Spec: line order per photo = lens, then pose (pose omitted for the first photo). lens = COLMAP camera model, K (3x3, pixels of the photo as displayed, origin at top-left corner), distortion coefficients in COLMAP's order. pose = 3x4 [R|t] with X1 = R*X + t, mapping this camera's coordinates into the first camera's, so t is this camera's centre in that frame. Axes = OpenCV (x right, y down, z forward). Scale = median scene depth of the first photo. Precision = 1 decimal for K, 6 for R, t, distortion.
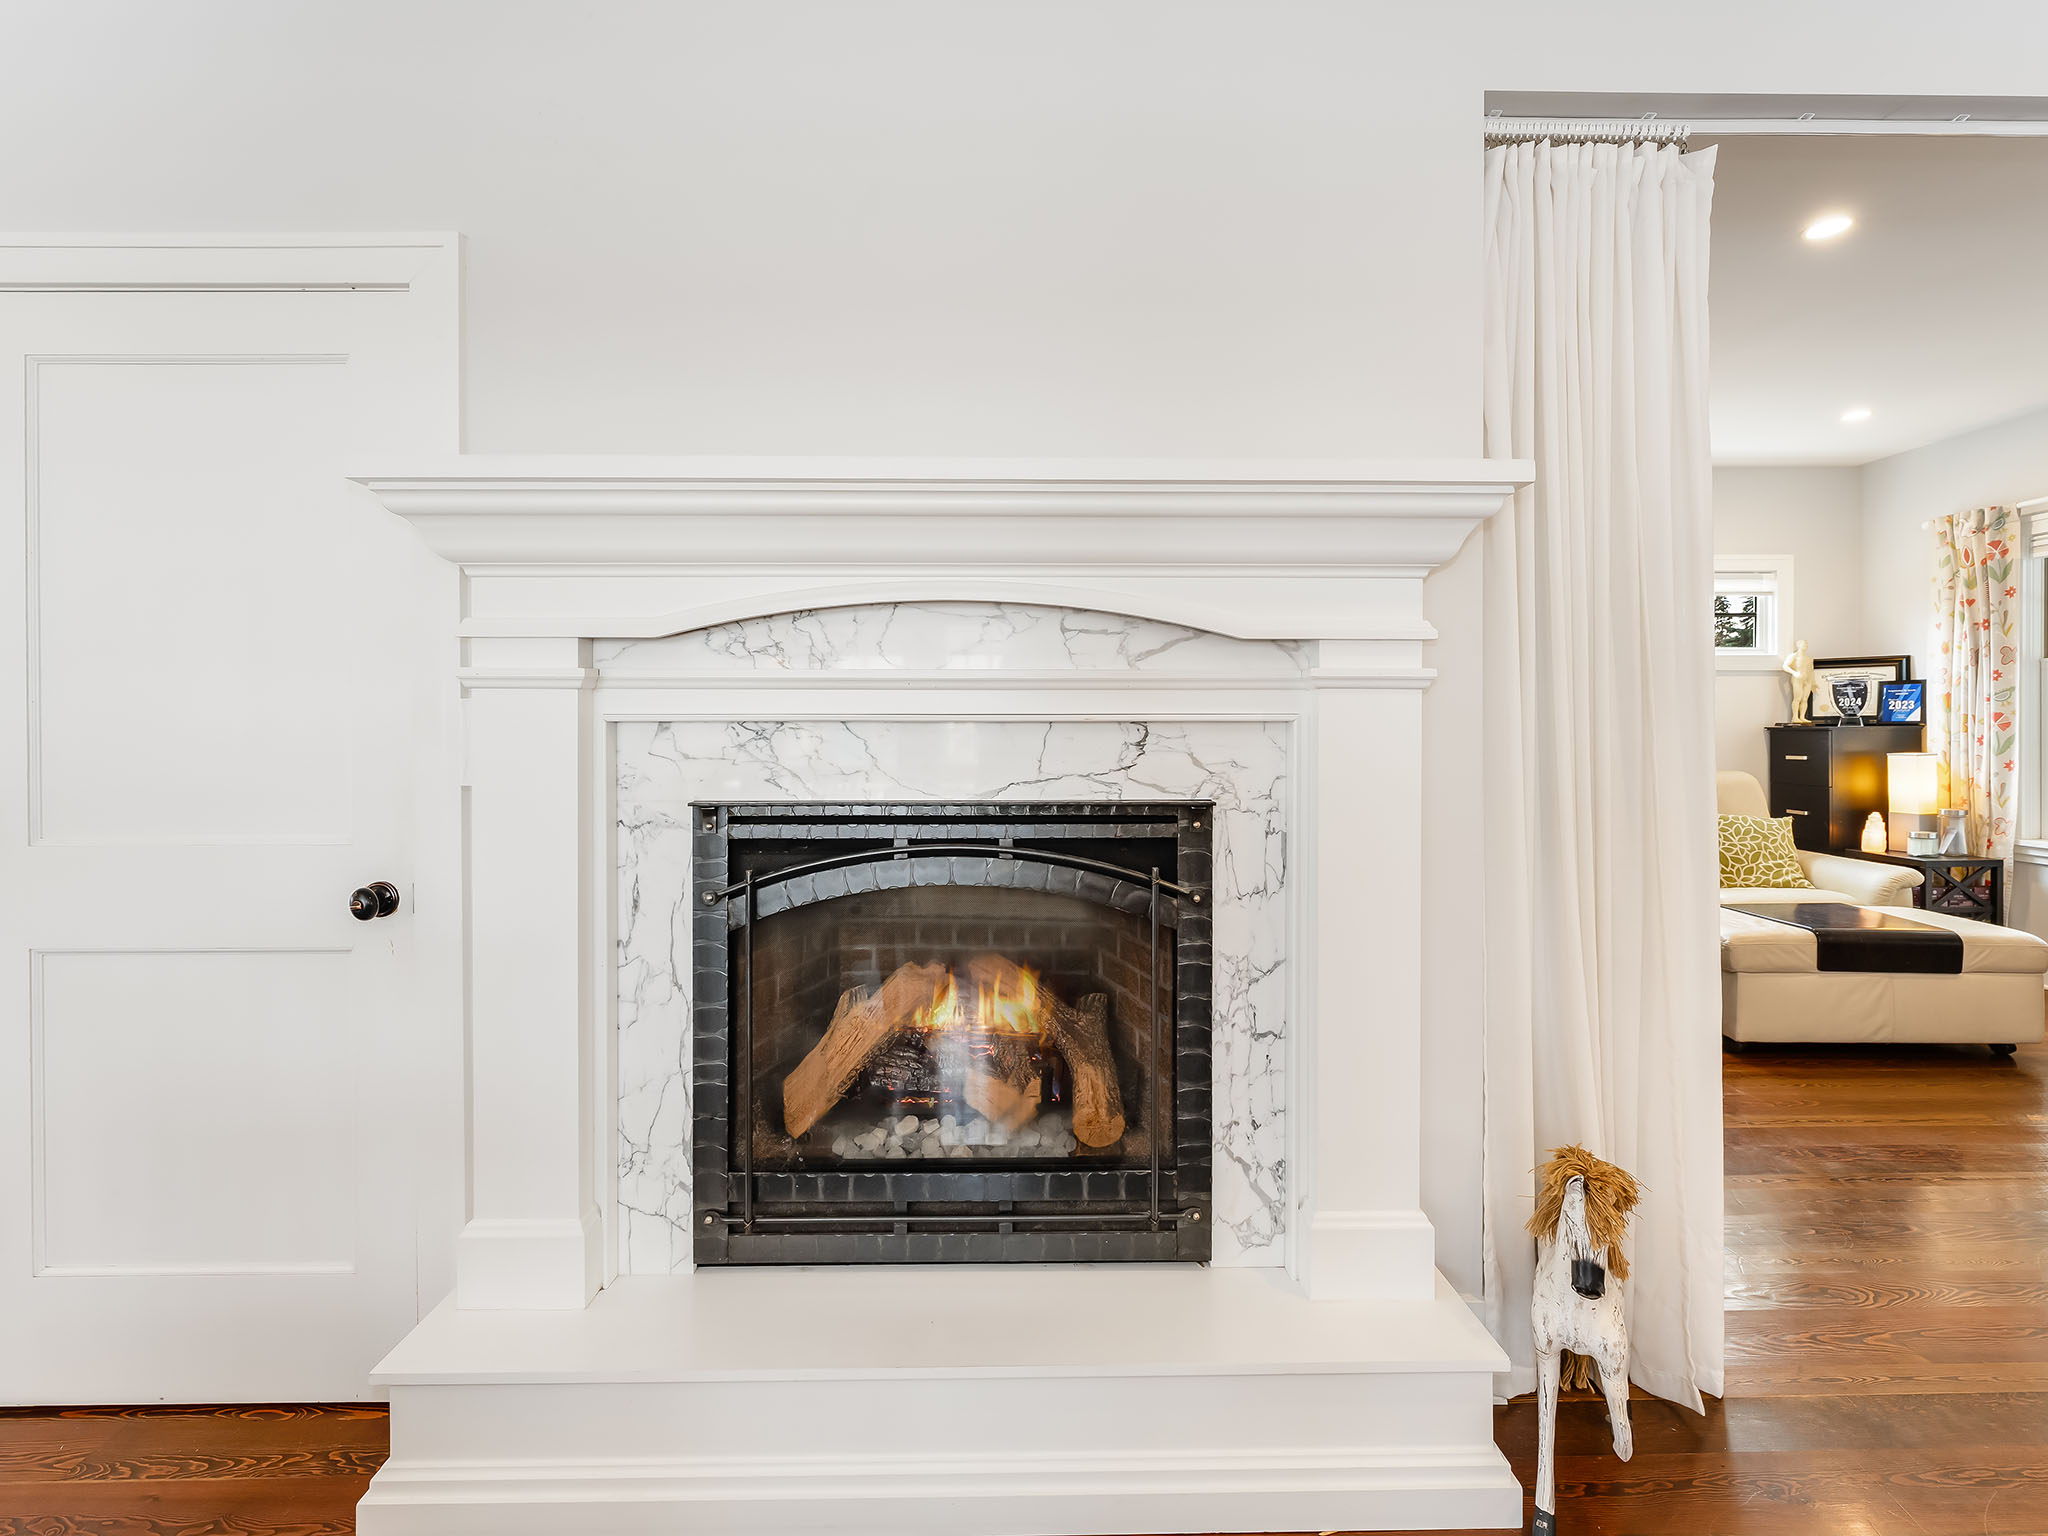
lens RADIAL K [[930.5, 0, 1019.4], [0, 930.5, 761.6], [0, 0, 1]] dist [-0.002764, -0.000408]
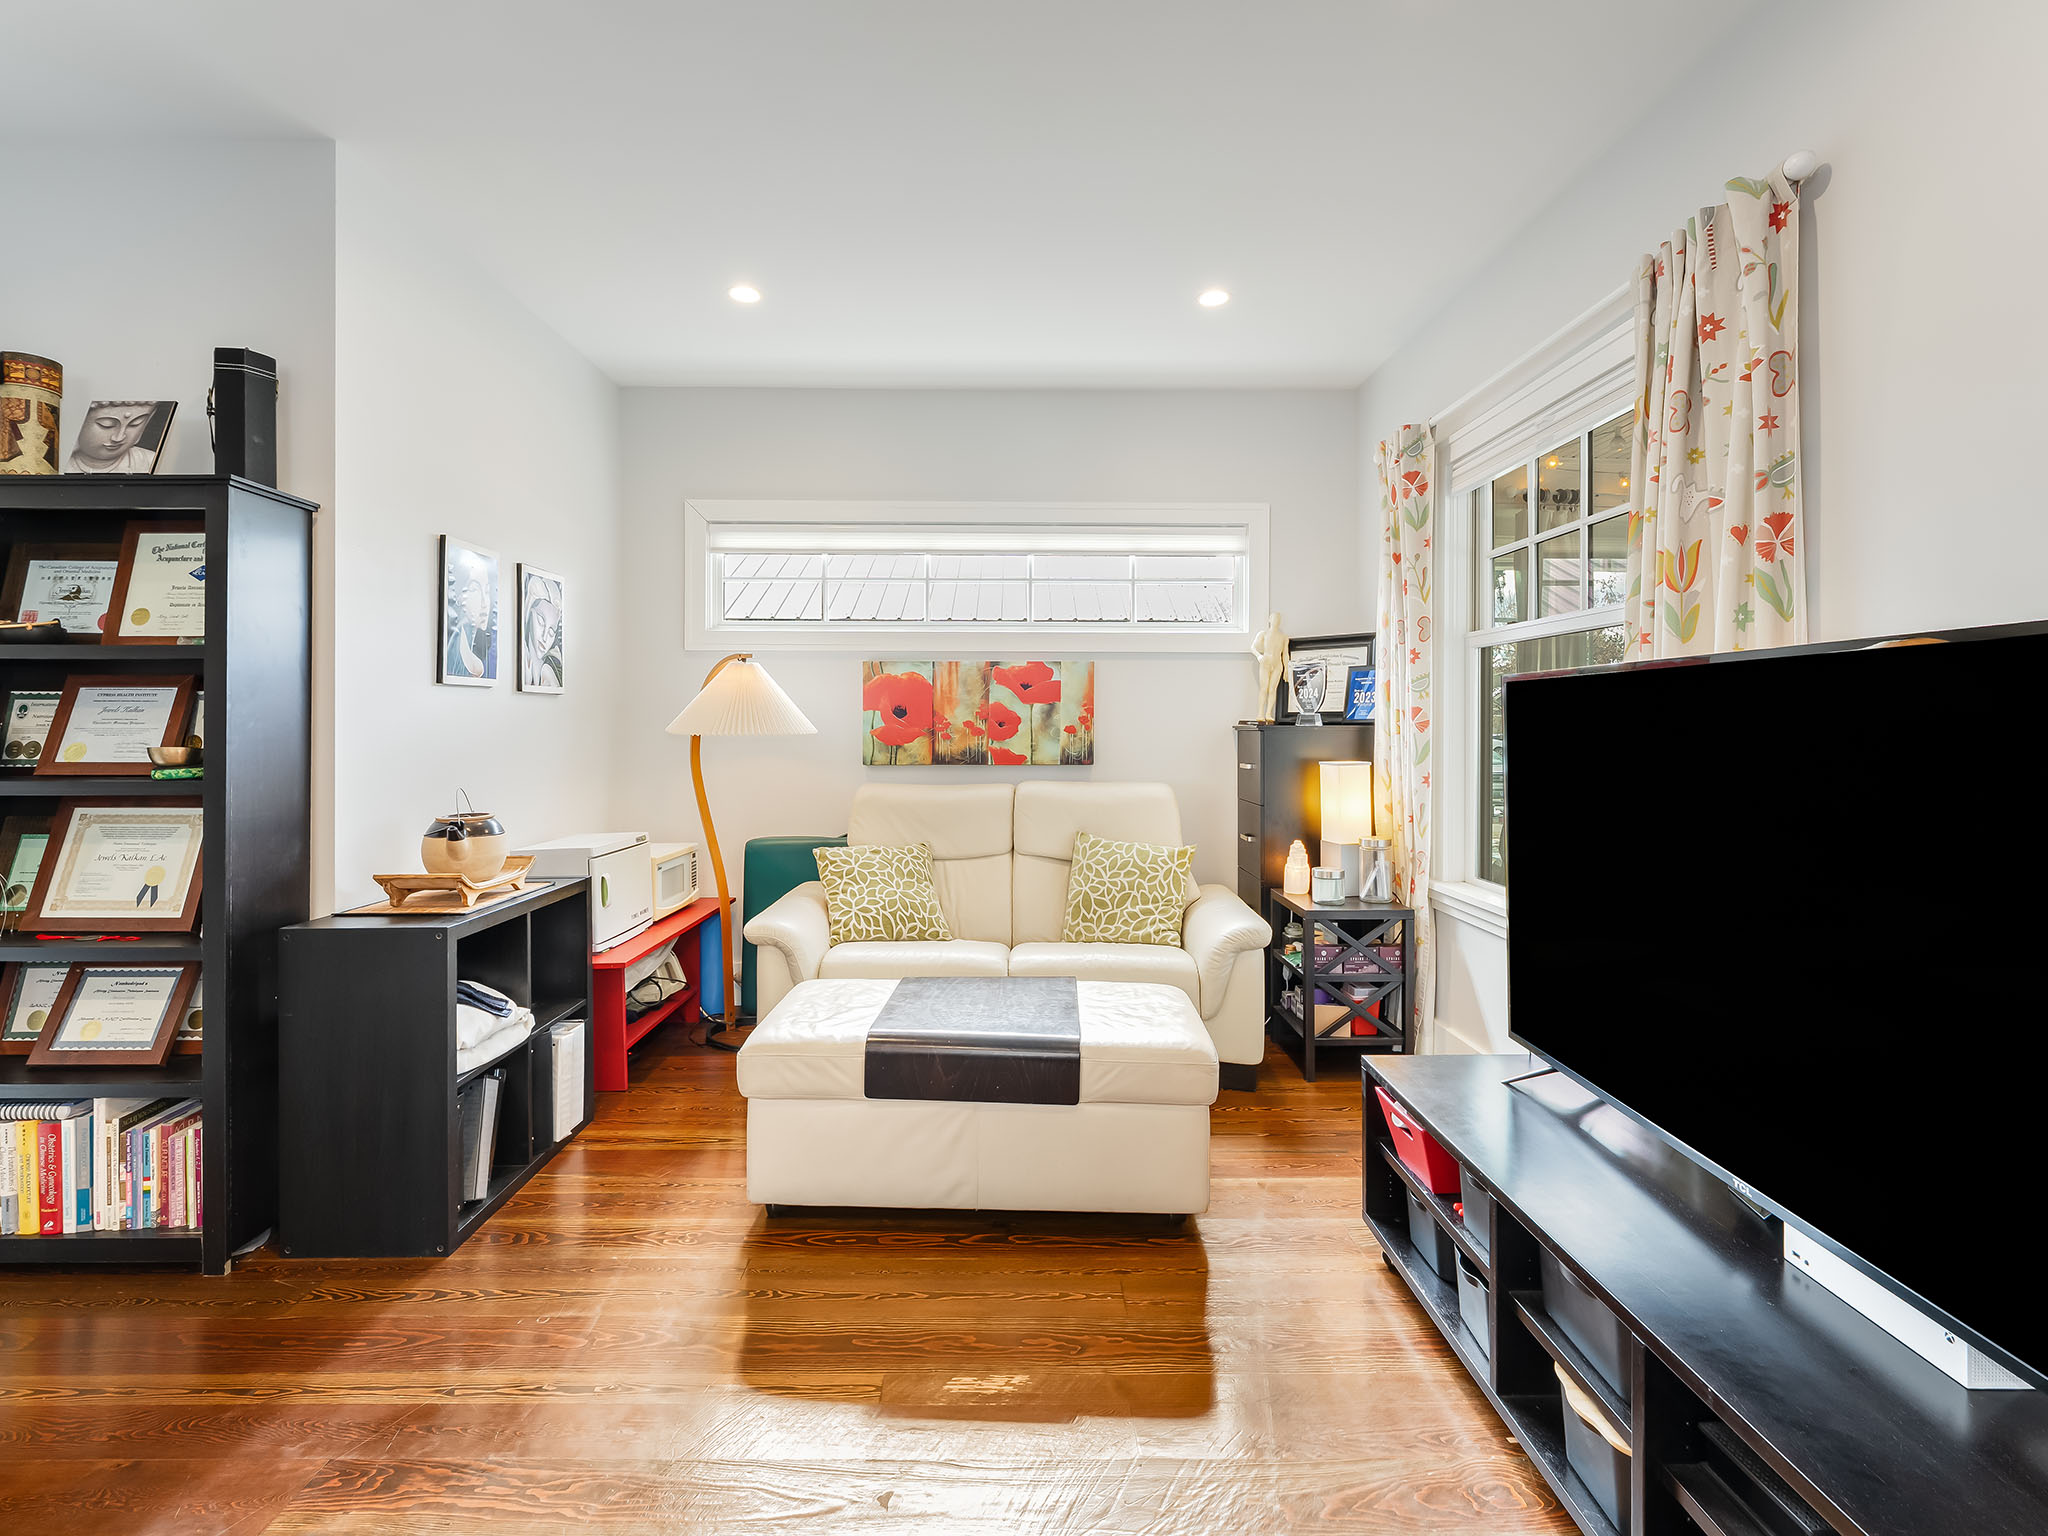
lens RADIAL K [[930.5, 0, 1026.5], [0, 930.5, 755.5], [0, 0, 1]] dist [-0.002764, -0.000408]
pose [[0.999961, 0.008536, 0.002132, 0.722793], [-0.008523, 0.999946, -0.005898, -0.007598], [-0.002182, 0.005879, 0.999980, 0.259609]]
